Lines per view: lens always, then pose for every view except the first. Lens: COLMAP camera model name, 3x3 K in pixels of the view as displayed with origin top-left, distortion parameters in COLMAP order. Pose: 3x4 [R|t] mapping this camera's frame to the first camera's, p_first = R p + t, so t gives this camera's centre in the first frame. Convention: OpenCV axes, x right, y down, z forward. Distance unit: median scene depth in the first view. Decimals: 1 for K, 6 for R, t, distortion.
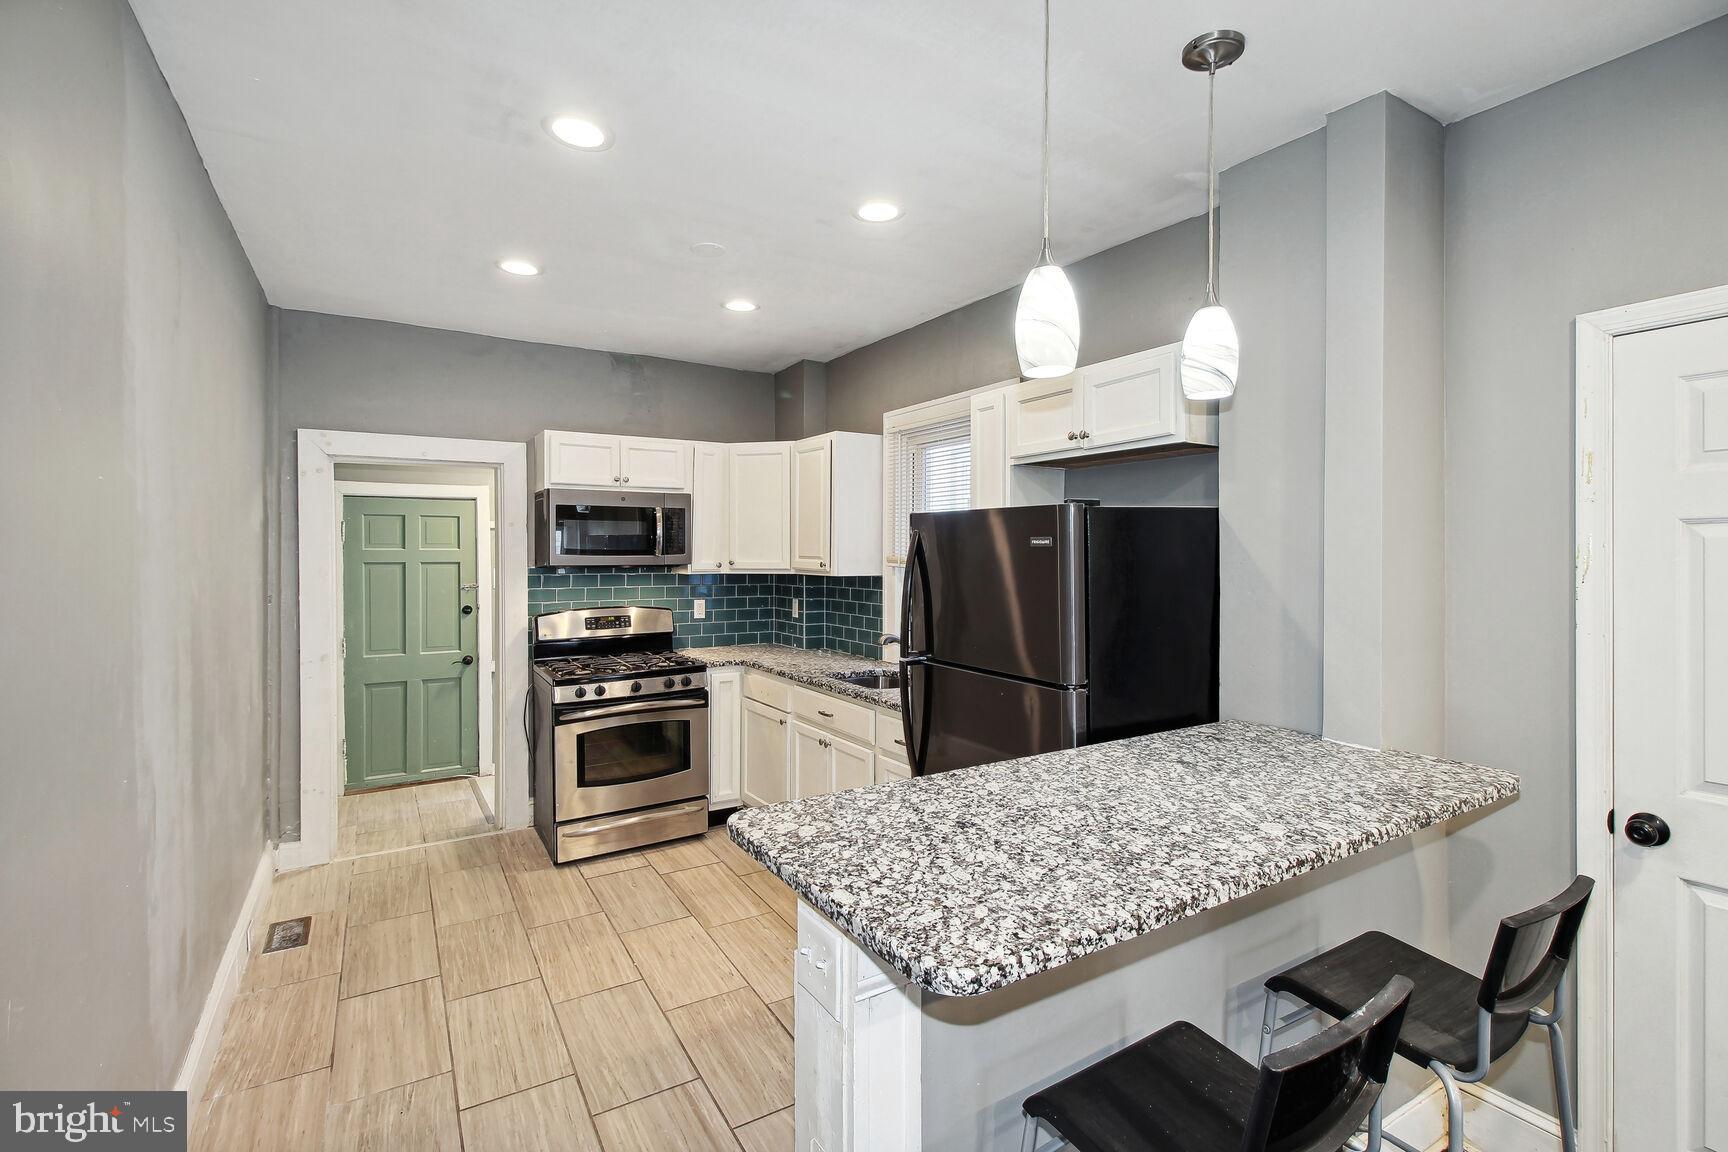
lens RADIAL K [[815.8, 0, 878.9], [0, 815.8, 567.7], [0, 0, 1]] dist [0.011302, -0.006417]
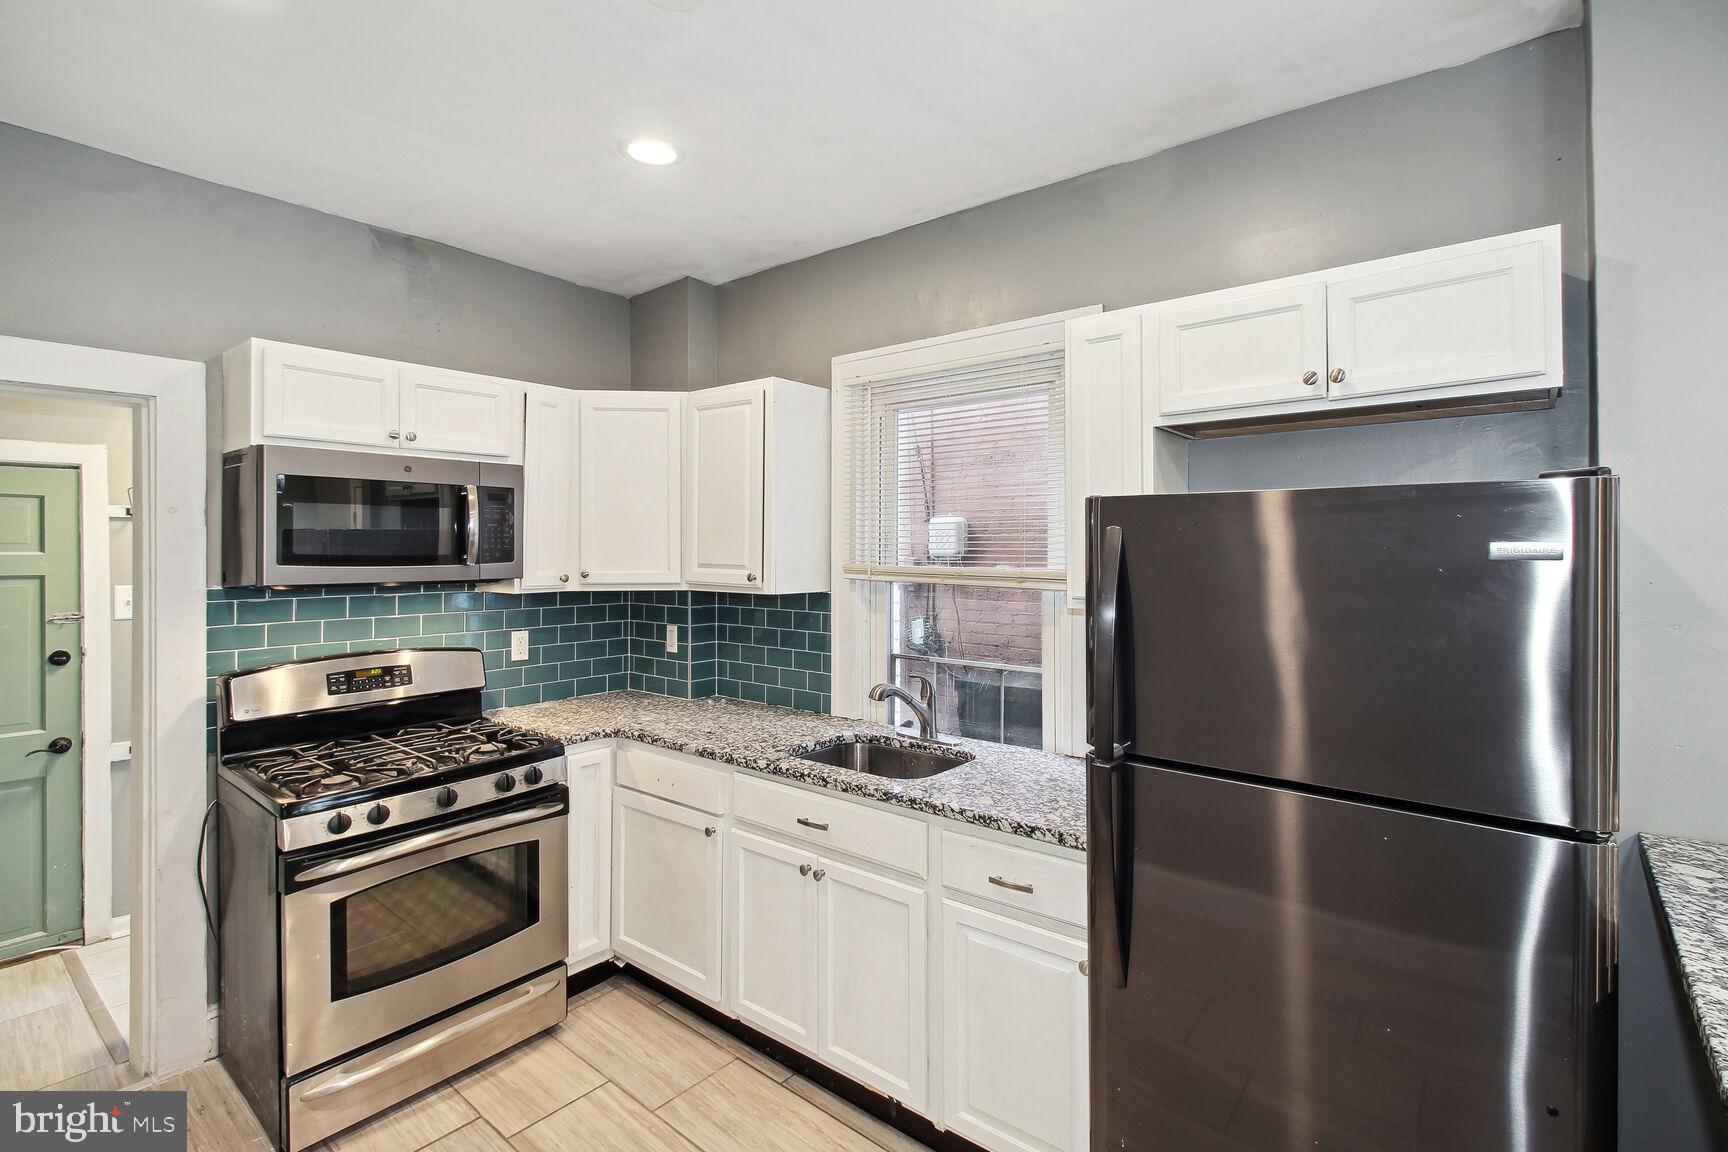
lens RADIAL K [[815.8, 0, 873.7], [0, 815.8, 551.8], [0, 0, 1]] dist [0.011302, -0.006417]
pose [[0.946399, -0.002589, 0.322989, -0.182788], [0.007589, 0.999870, -0.014220, -0.013902], [-0.322910, 0.015909, 0.946296, 0.331895]]
